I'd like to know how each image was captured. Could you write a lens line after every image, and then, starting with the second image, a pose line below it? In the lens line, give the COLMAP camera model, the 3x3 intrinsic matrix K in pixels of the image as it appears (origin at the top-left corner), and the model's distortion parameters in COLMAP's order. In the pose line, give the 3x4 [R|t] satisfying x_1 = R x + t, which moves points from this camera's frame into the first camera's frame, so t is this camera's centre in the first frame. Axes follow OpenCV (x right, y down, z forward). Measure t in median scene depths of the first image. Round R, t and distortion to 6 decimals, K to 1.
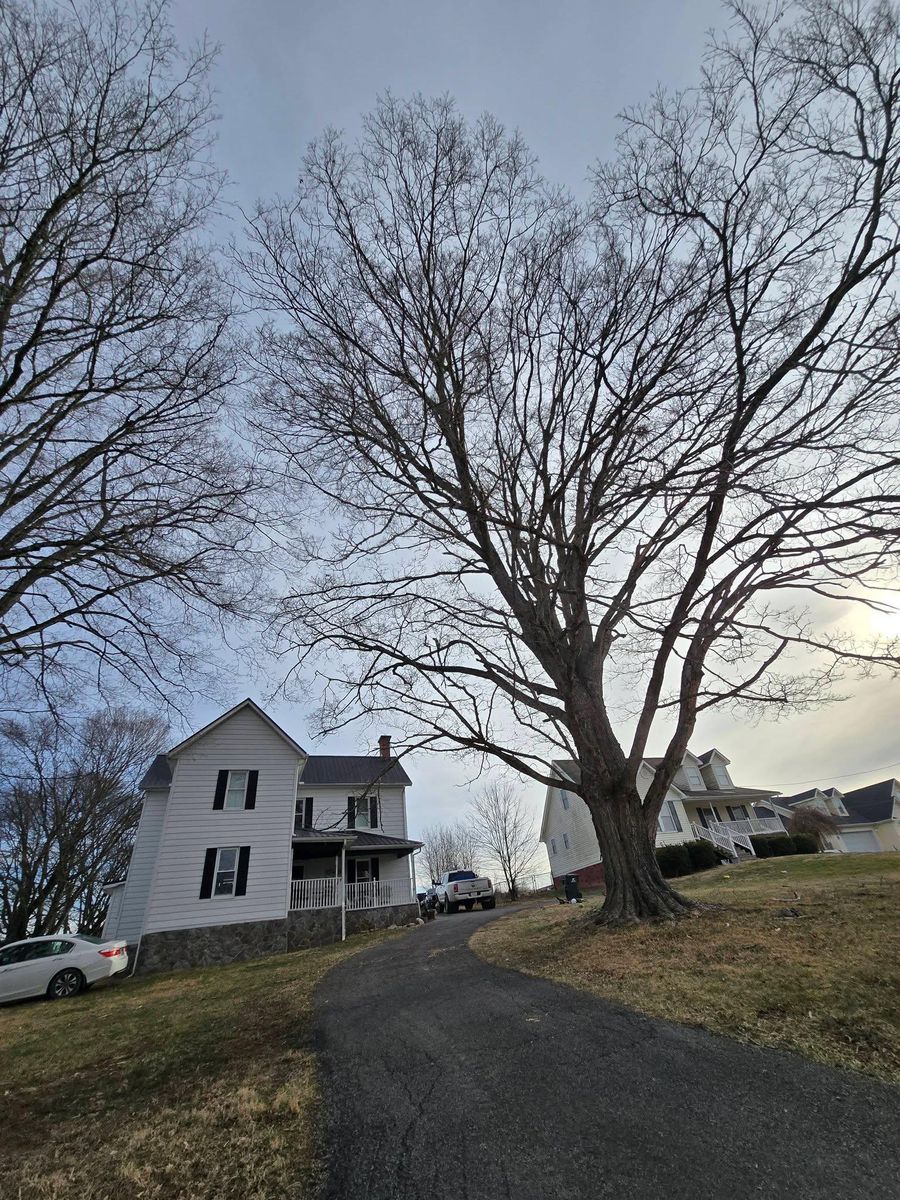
lens RADIAL K [[485.8, 0, 450.0], [0, 485.8, 600.0], [0, 0, 1]] dist [0.000092, 0.000216]
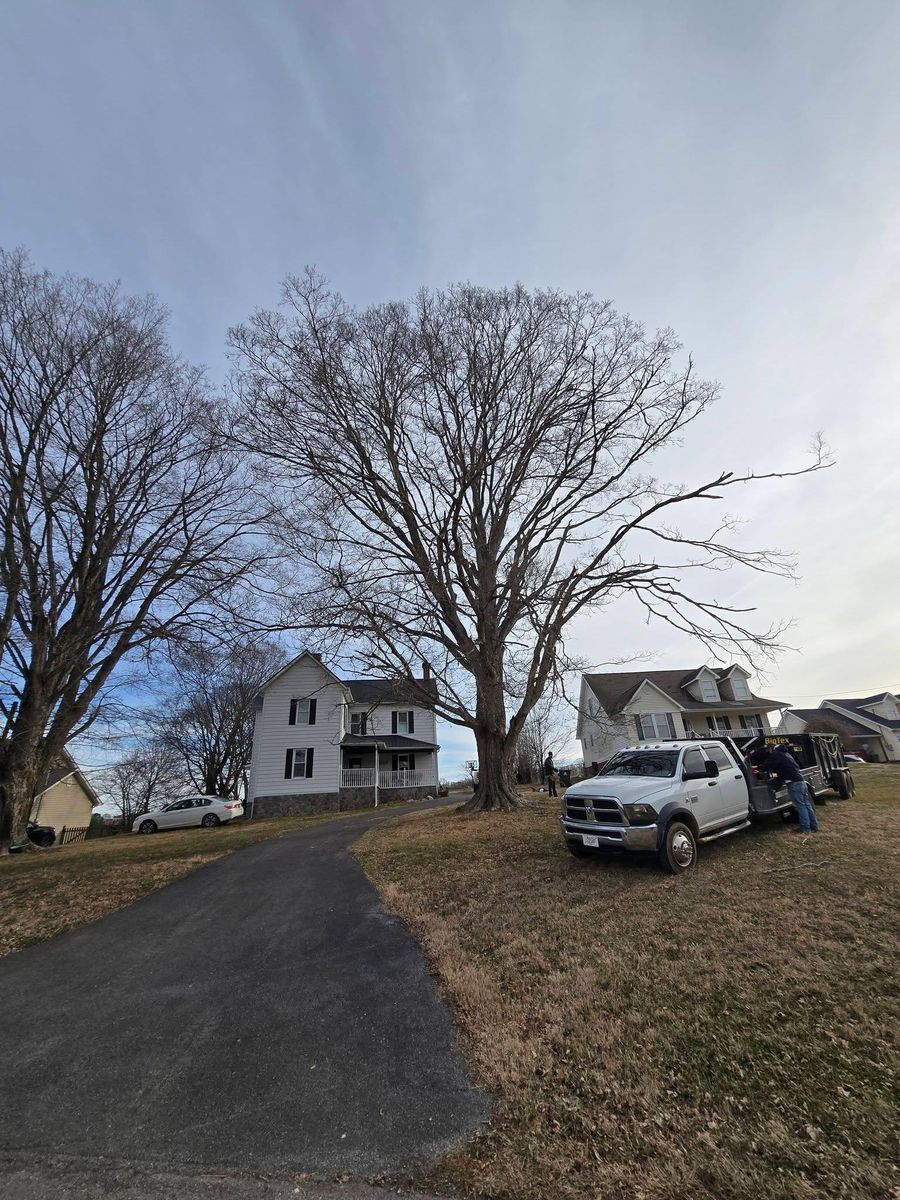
lens RADIAL K [[485.8, 0, 450.0], [0, 485.8, 600.0], [0, 0, 1]] dist [0.000092, 0.000216]
pose [[0.963659, -0.048449, -0.262704, 0.416289], [0.105617, 0.972389, 0.208097, -0.212368], [0.245369, -0.228280, 0.942169, -0.220284]]
